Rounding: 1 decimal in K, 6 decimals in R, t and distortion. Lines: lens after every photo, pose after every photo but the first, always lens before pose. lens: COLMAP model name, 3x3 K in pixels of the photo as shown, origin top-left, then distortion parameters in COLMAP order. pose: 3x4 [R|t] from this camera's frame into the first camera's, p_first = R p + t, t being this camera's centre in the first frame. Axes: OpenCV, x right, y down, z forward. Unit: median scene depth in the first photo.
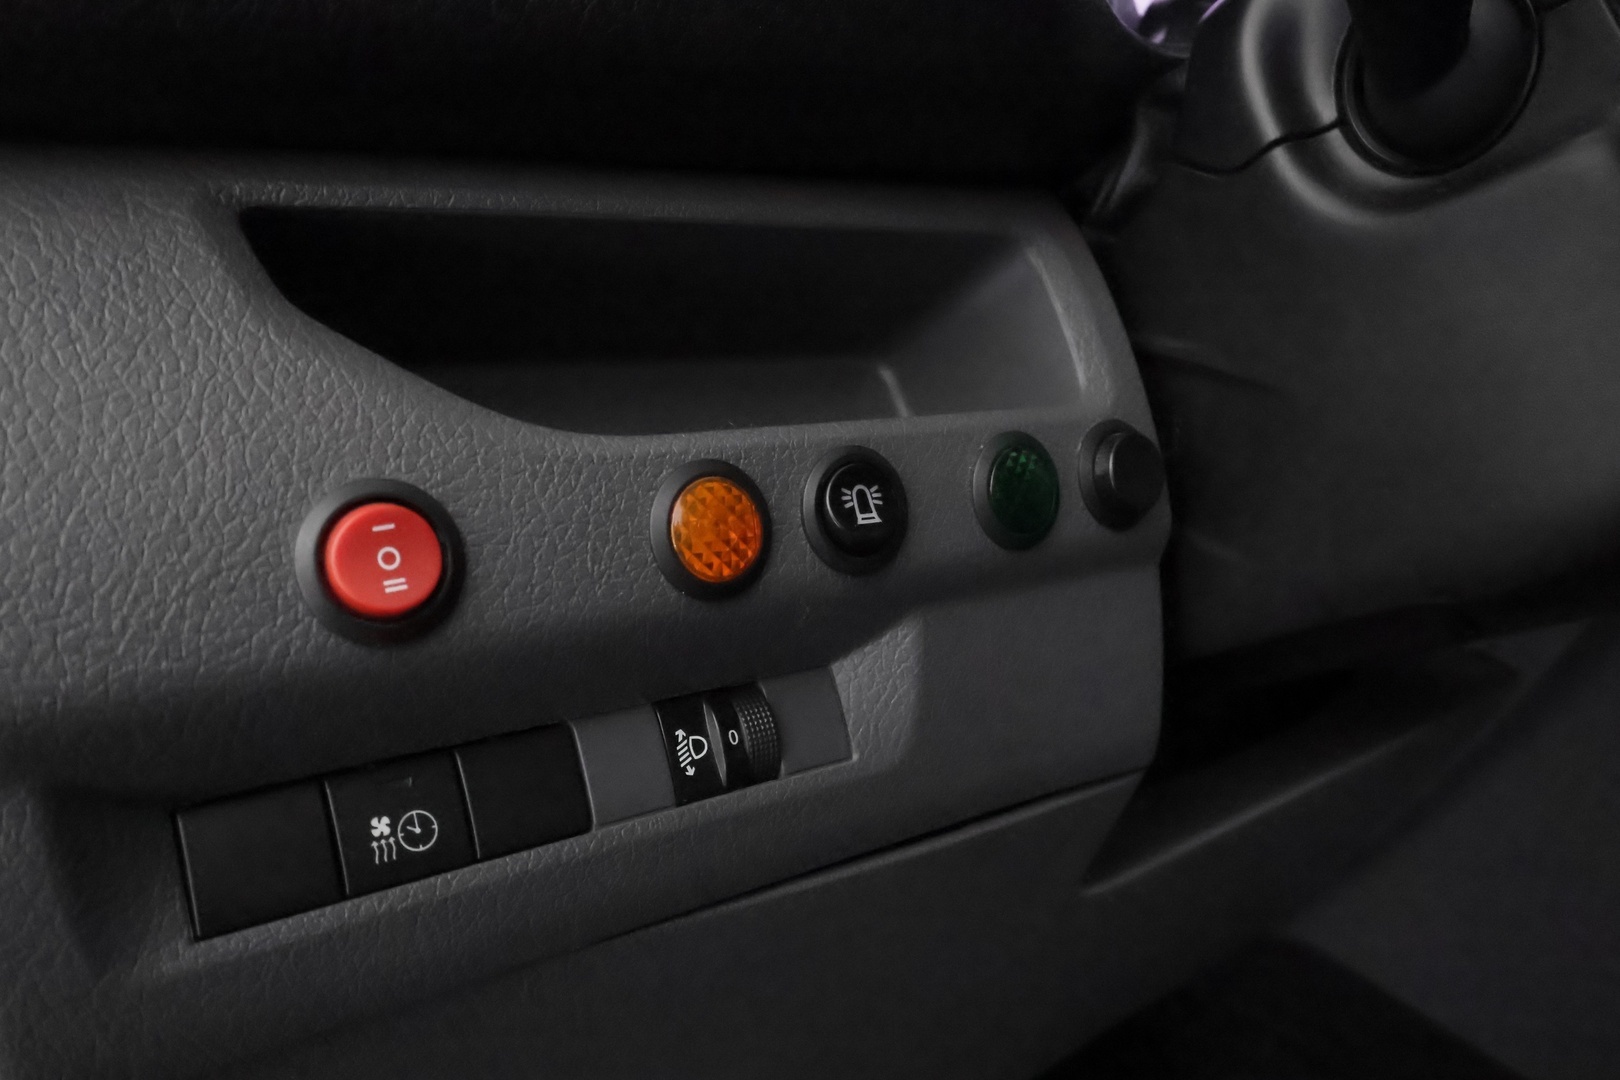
lens RADIAL K [[1323.5, 0, 810.0], [0, 1323.5, 540.0], [0, 0, 1]] dist [0.004032, 0.001249]
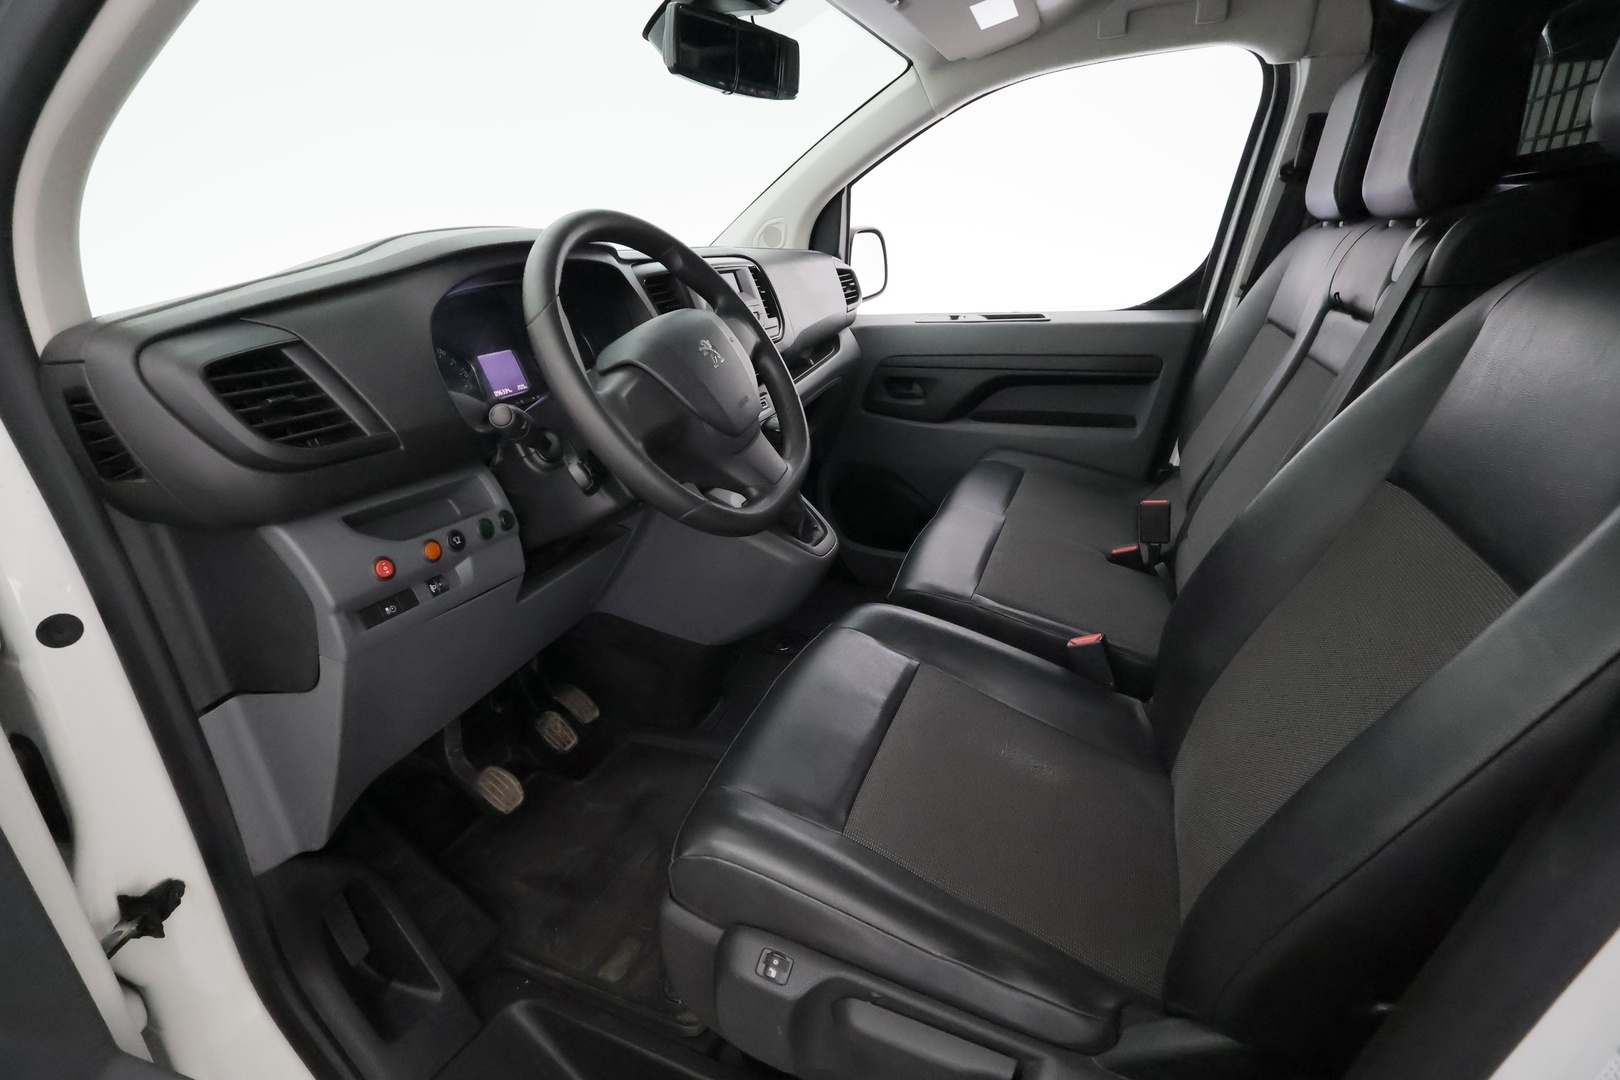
lens RADIAL K [[760.7, 0, 810.0], [0, 760.7, 540.0], [0, 0, 1]] dist [-0.000027, -0.000001]
pose [[0.856923, -0.185423, 0.480938, -0.225962], [0.113458, 0.978025, 0.174915, -0.418617], [-0.502802, -0.095322, 0.859130, -2.522143]]
